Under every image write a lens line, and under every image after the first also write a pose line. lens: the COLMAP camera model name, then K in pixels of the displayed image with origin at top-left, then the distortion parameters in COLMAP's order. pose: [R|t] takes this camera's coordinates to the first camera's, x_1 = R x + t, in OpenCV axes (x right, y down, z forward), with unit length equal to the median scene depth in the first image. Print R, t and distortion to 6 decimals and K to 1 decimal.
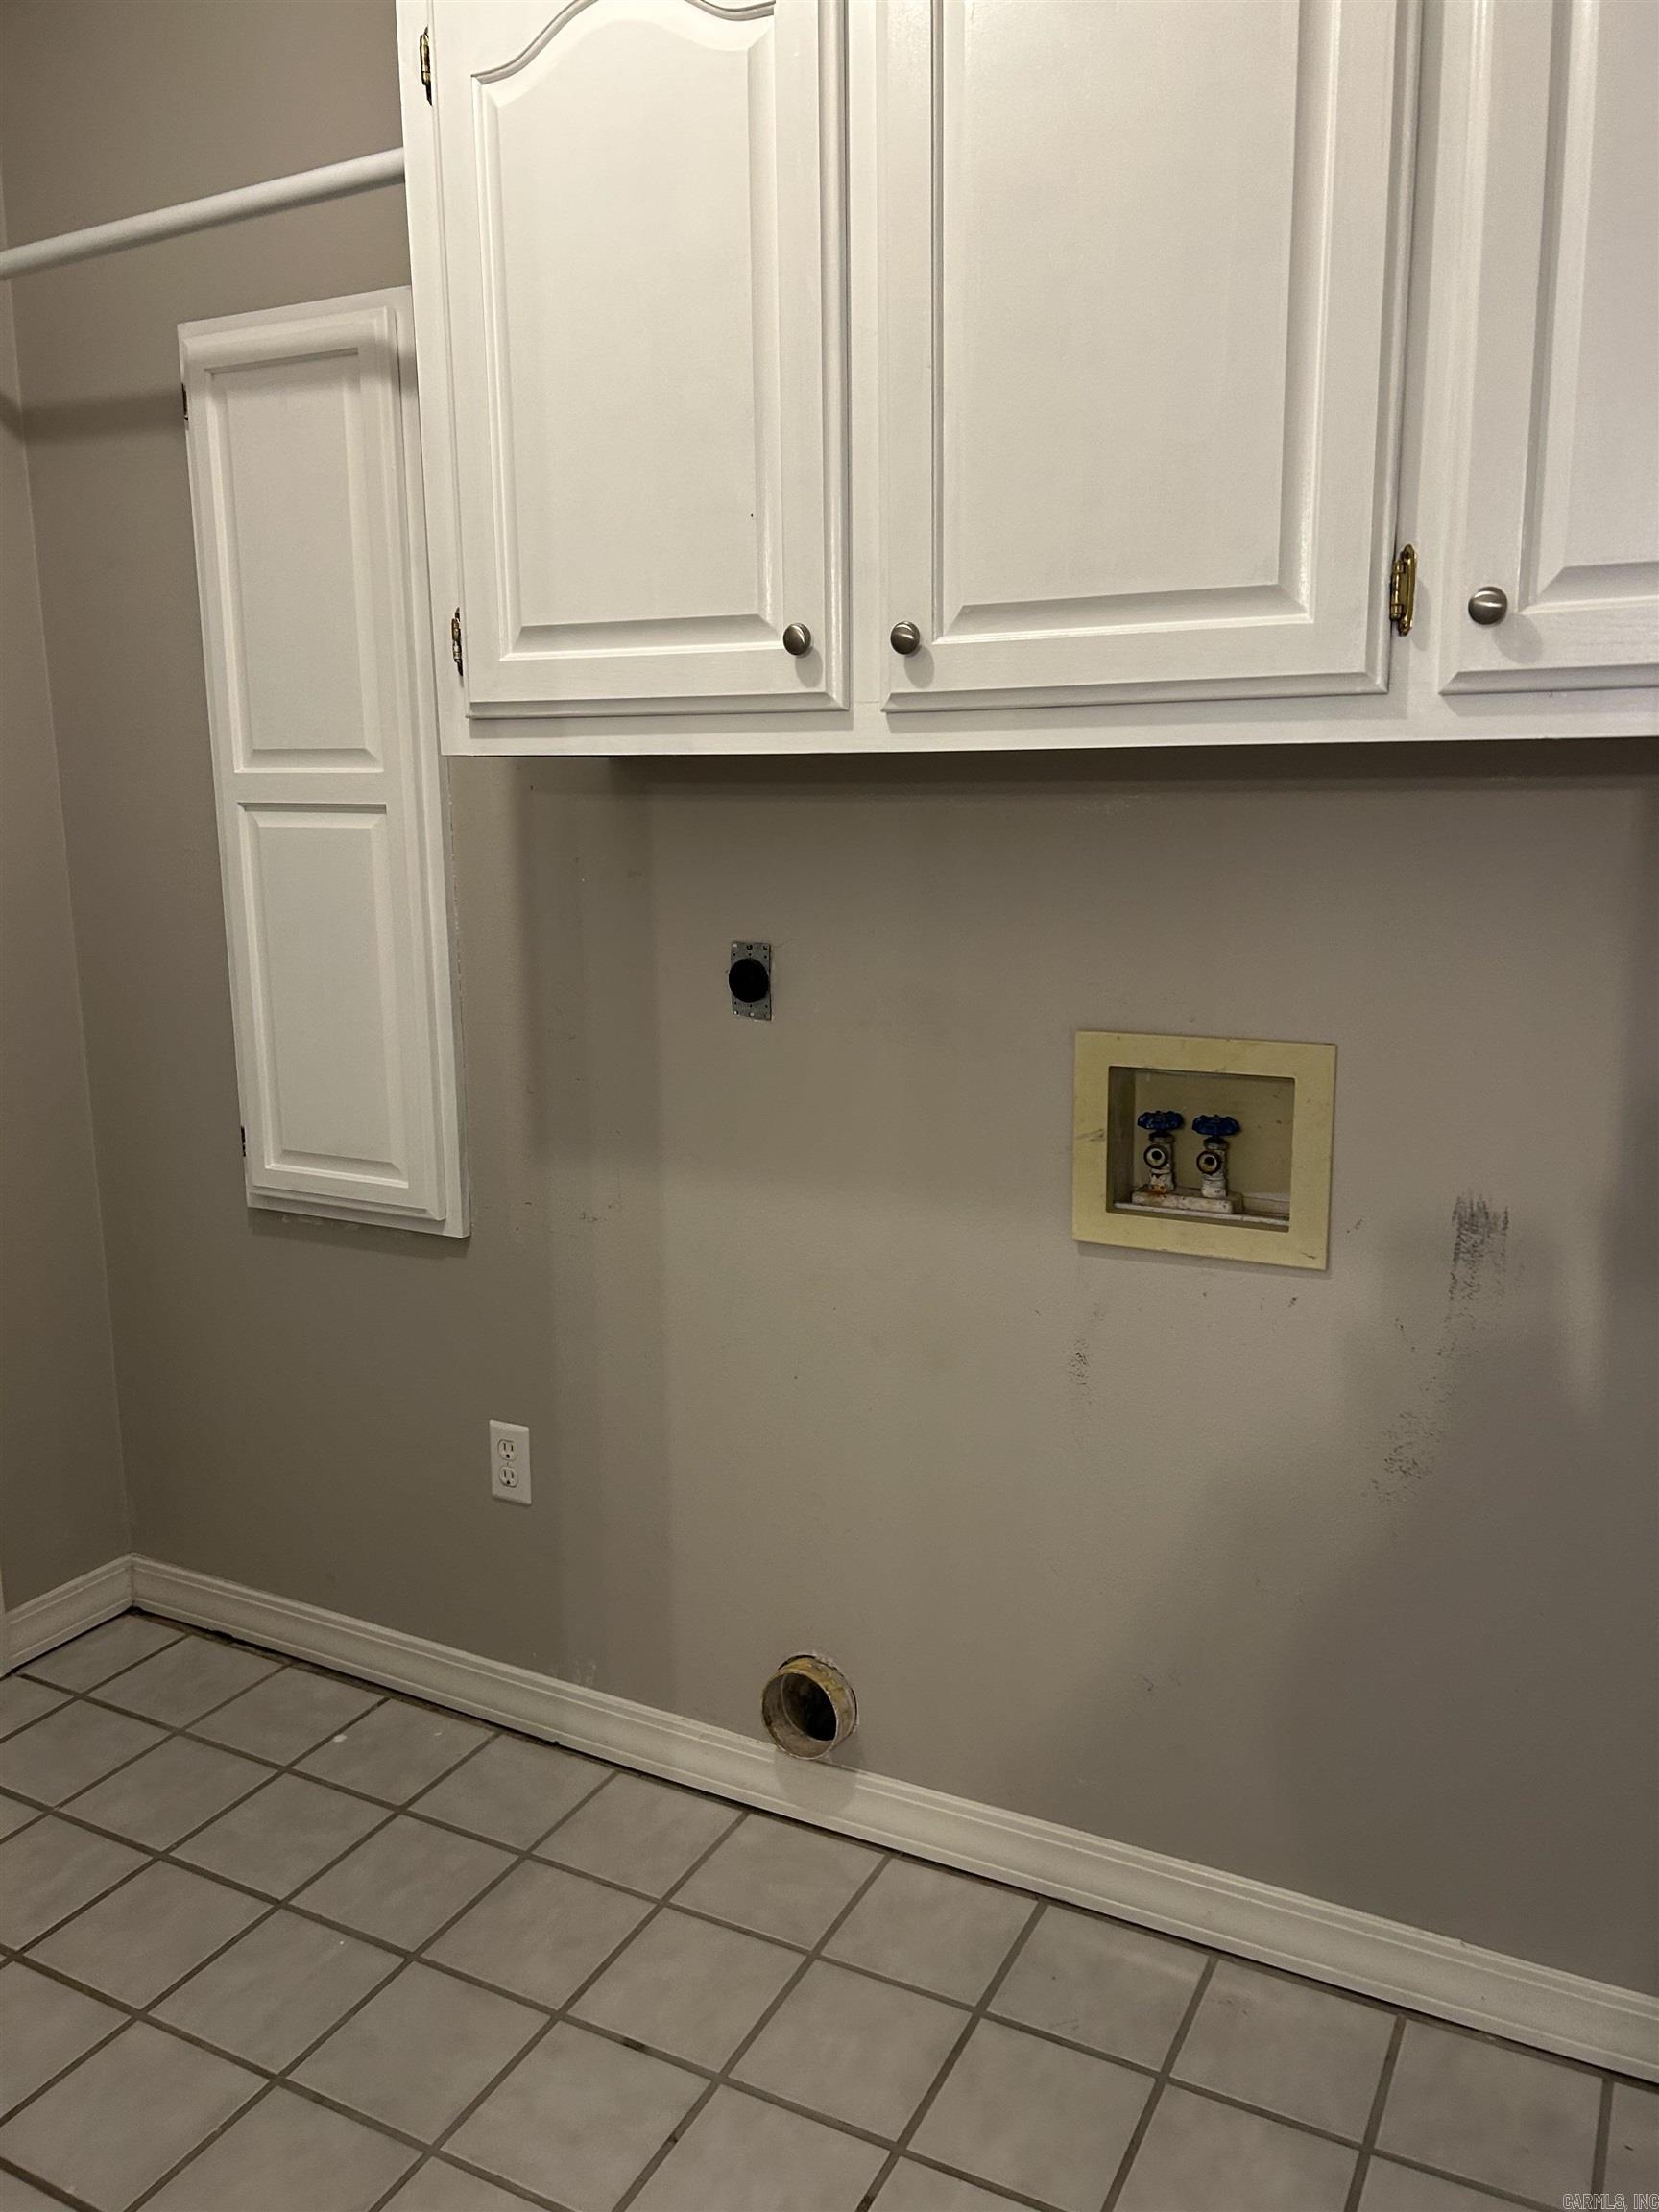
lens RADIAL K [[1677.4, 0, 837.4], [0, 1677.4, 1103.3], [0, 0, 1]] dist [0.032148, -0.031138]
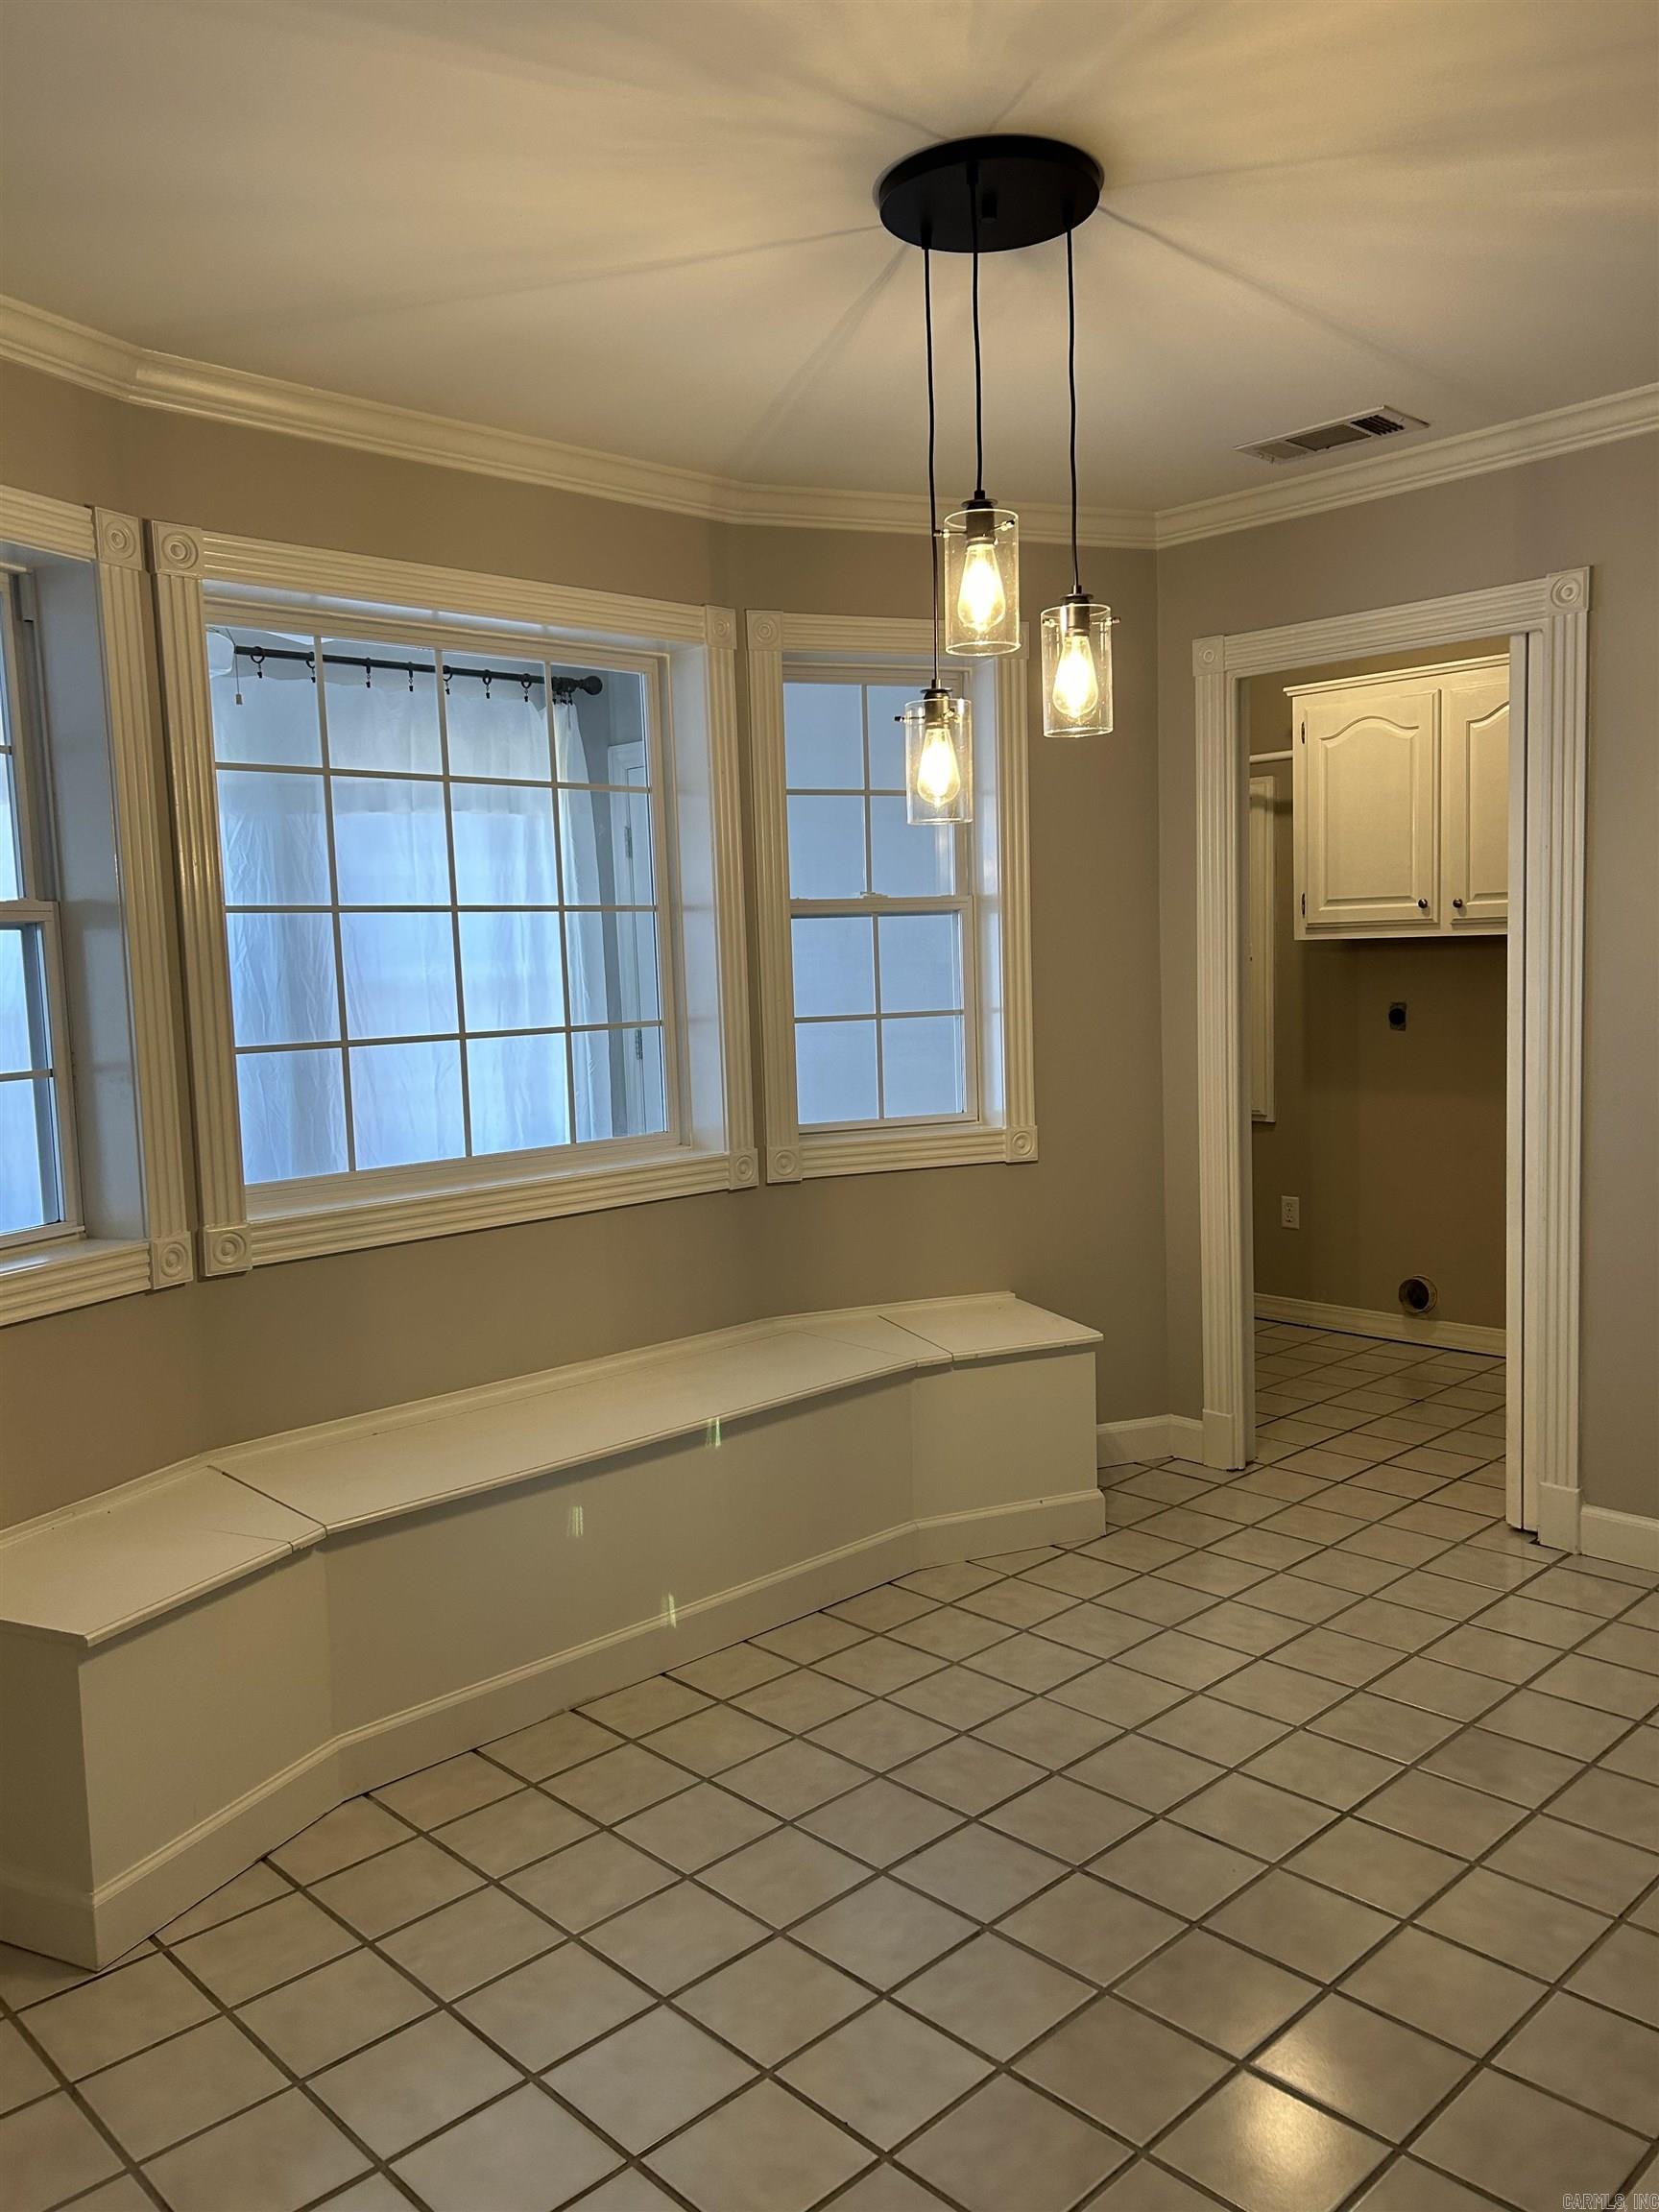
lens RADIAL K [[1677.4, 0, 829.3], [0, 1677.4, 1117.3], [0, 0, 1]] dist [0.032148, -0.031138]
pose [[0.949907, 0.005330, -0.312487, -0.085697], [-0.032330, 0.996166, -0.081287, 0.405252], [0.310855, 0.087318, 0.946438, -2.213355]]
